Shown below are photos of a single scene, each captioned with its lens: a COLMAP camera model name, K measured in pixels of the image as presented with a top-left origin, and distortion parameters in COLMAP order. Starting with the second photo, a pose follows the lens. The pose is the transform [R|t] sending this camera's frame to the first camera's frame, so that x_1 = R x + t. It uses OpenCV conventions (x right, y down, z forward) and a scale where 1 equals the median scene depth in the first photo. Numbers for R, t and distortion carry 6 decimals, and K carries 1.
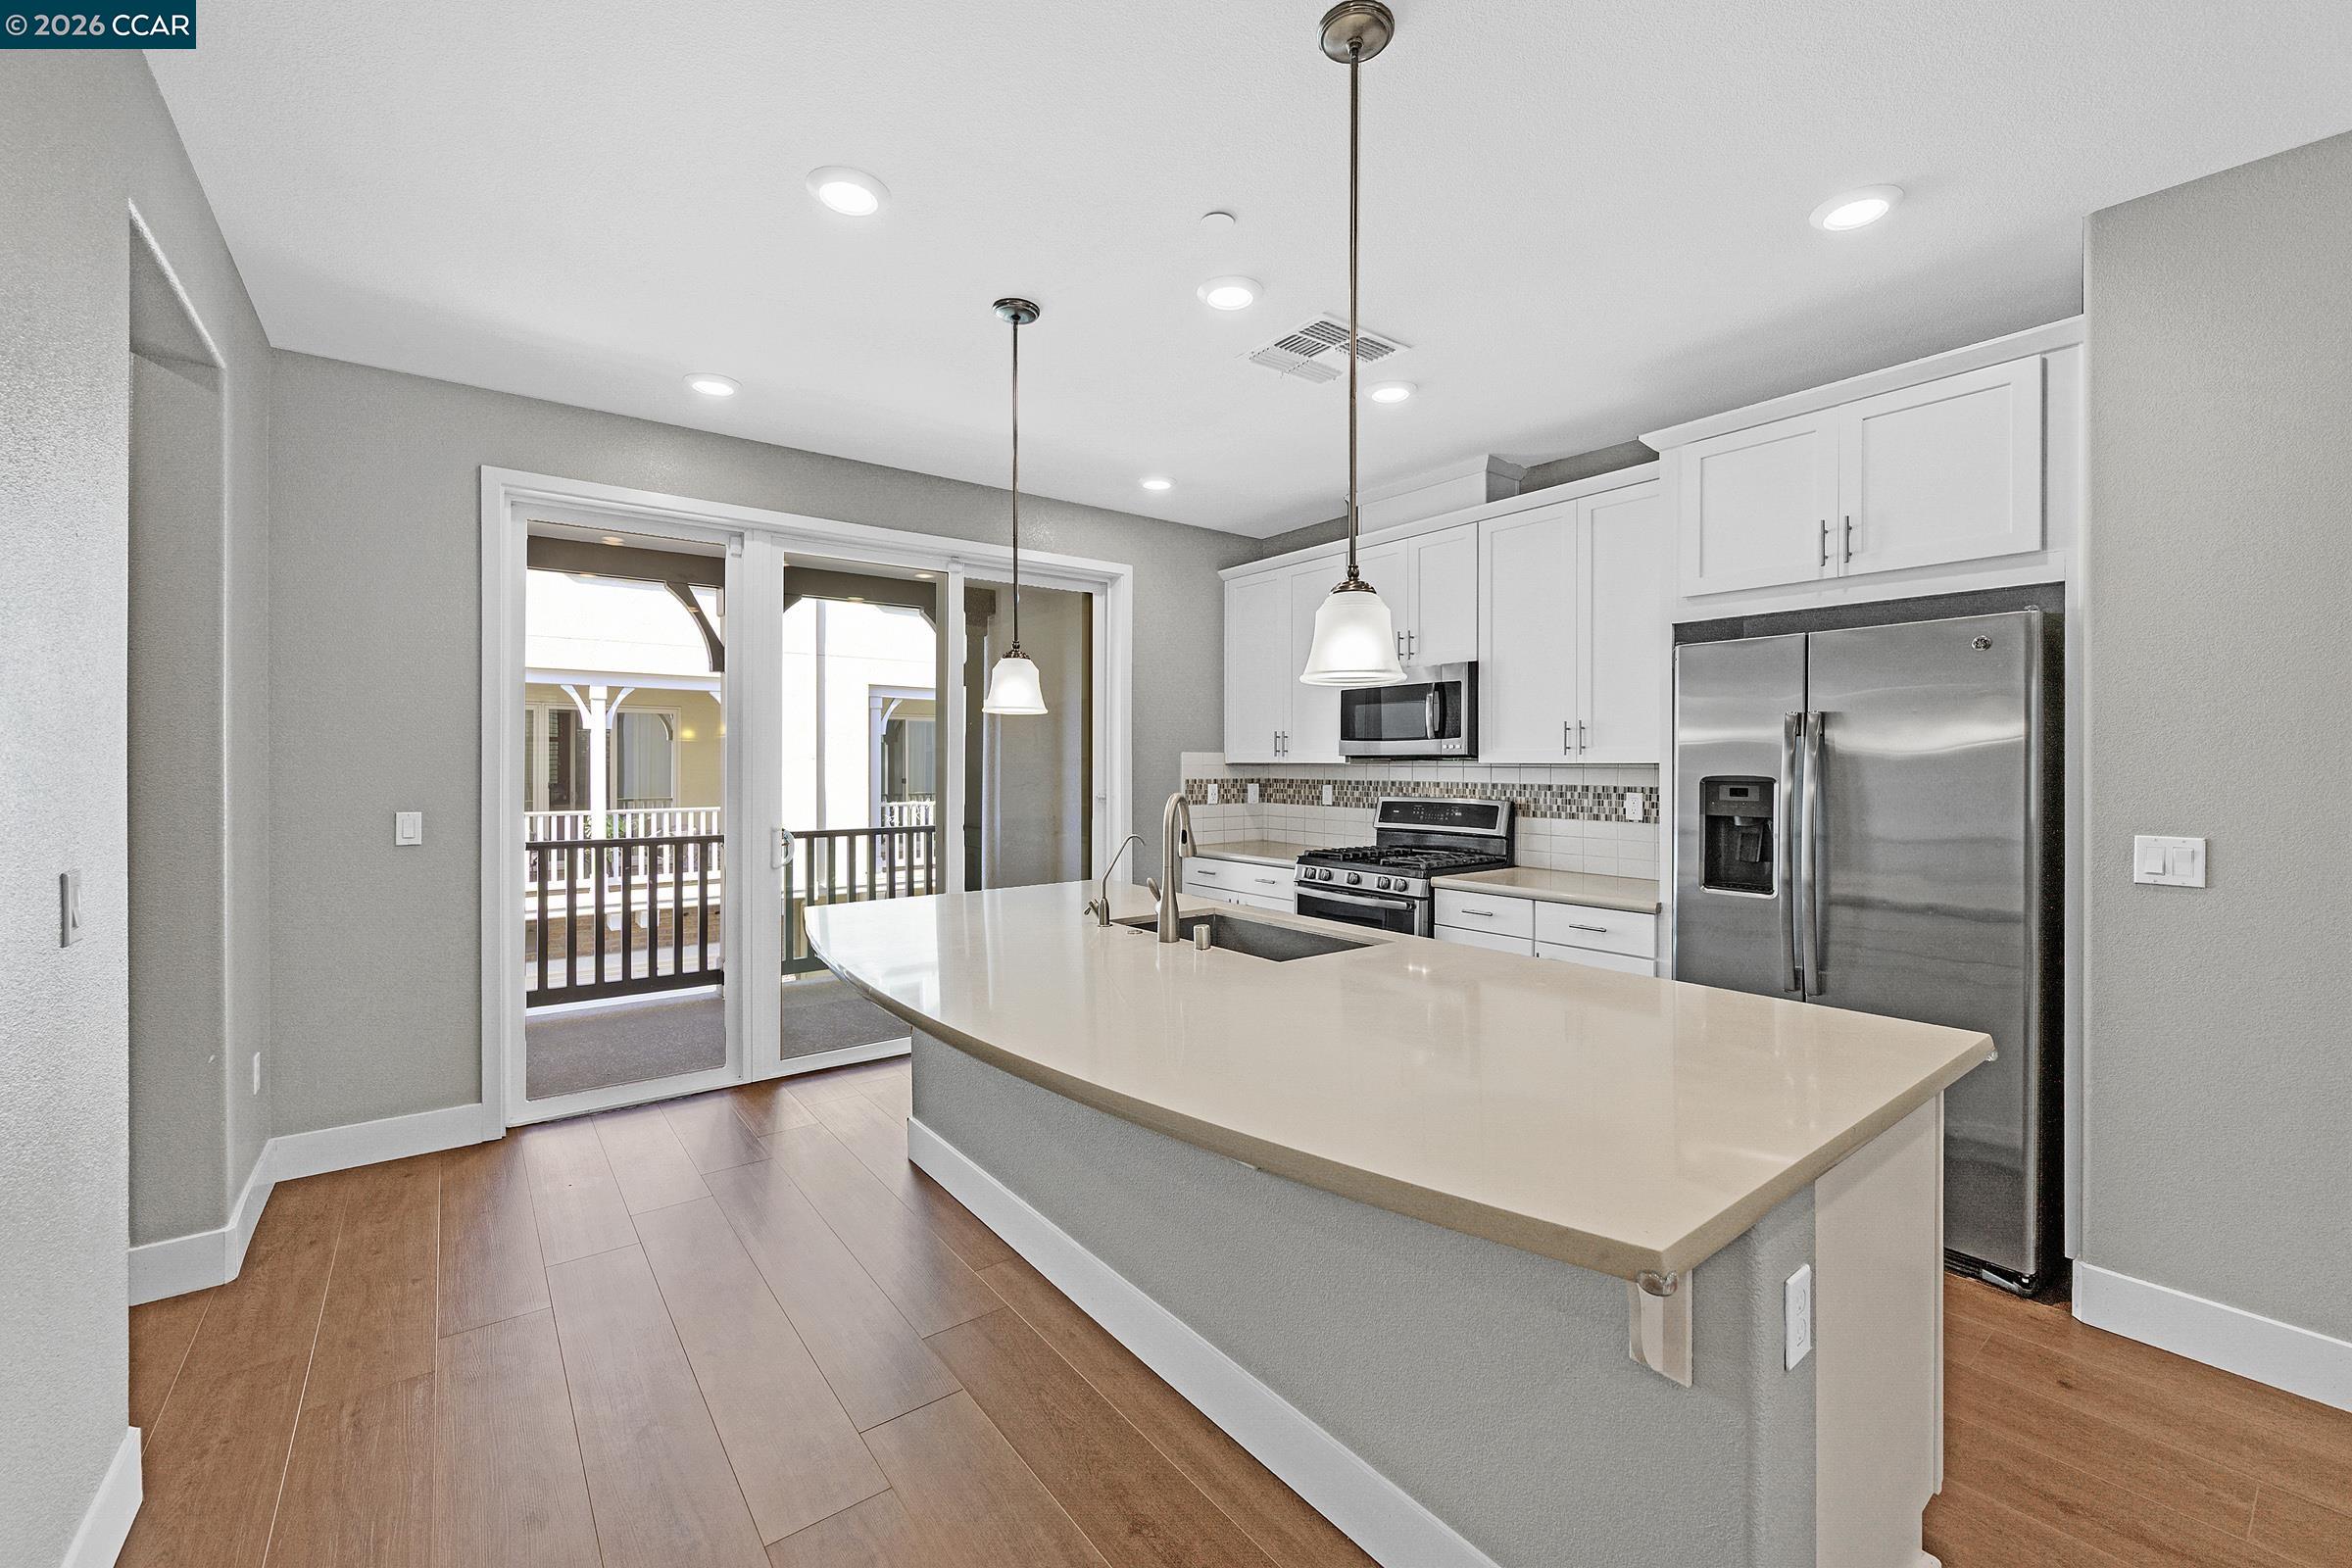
lens RADIAL K [[962.7, 0, 1192.1], [0, 962.7, 770.6], [0, 0, 1]] dist [-0.001369, -0.000167]
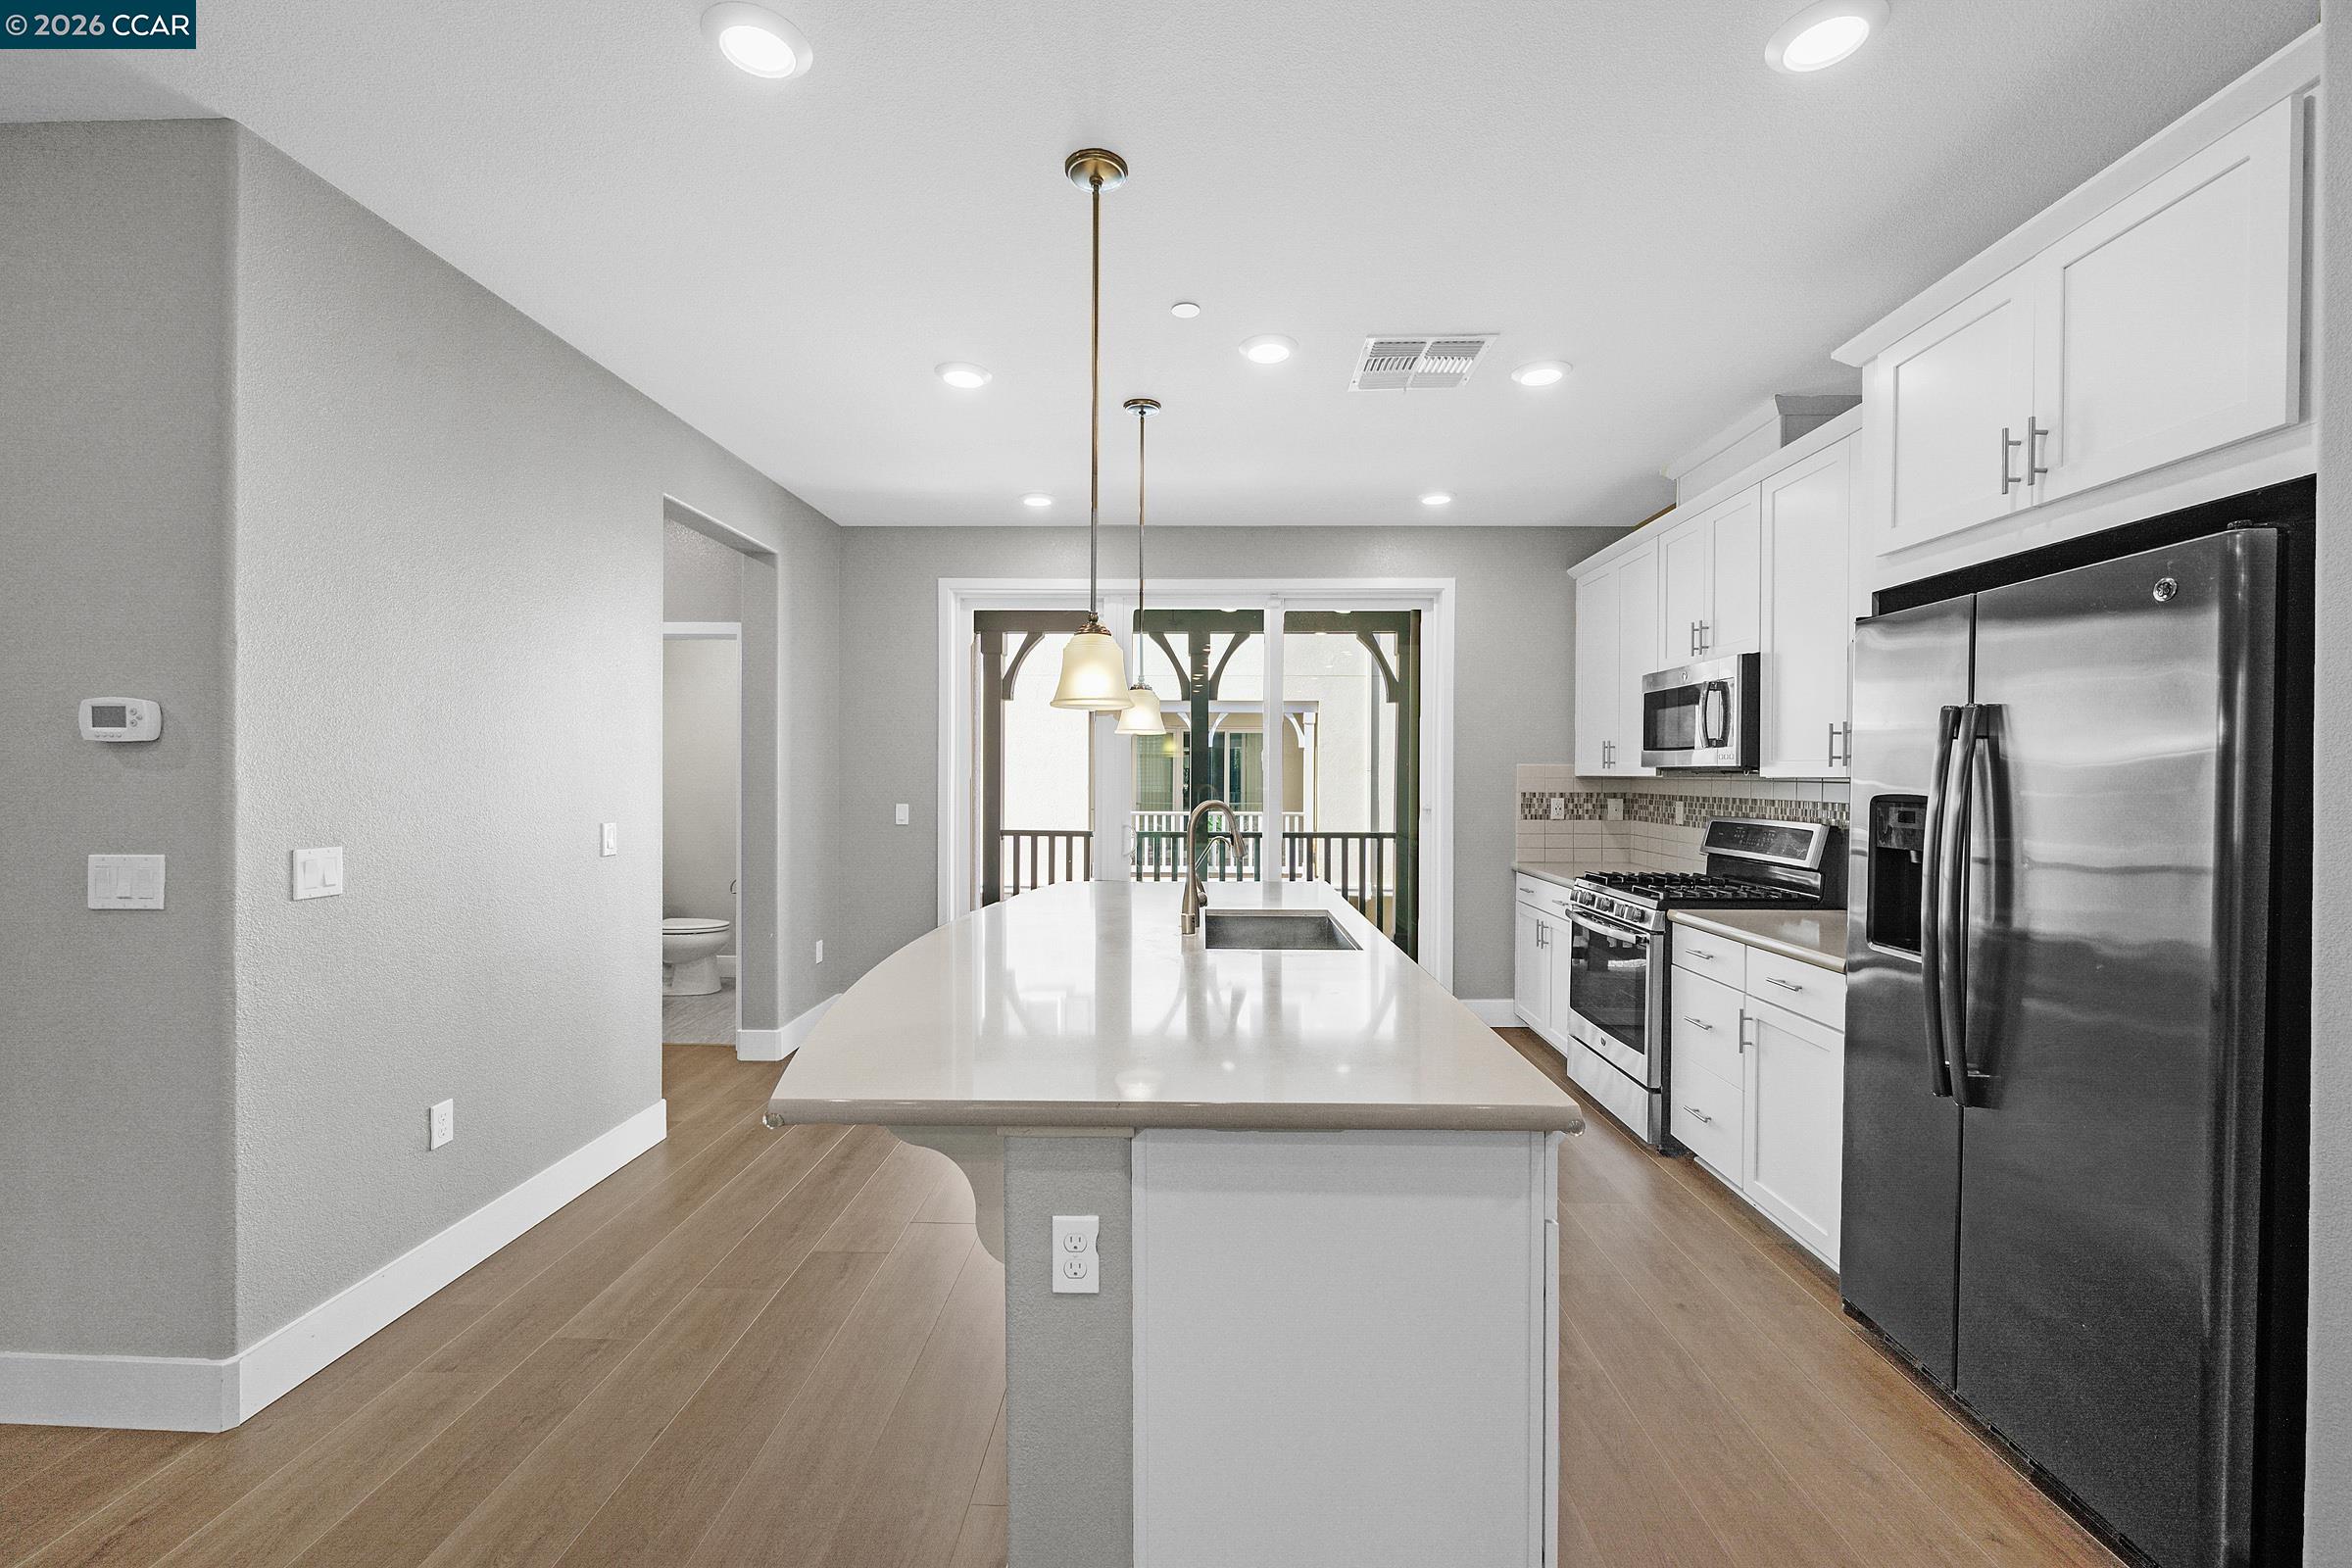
lens RADIAL K [[962.7, 0, 1175.6], [0, 962.7, 789.6], [0, 0, 1]] dist [-0.001369, -0.000167]
pose [[0.768990, 0.013184, -0.639125, 0.350349], [-0.008487, 0.999910, 0.010414, -0.000992], [0.639204, -0.002584, 0.769033, 0.043548]]
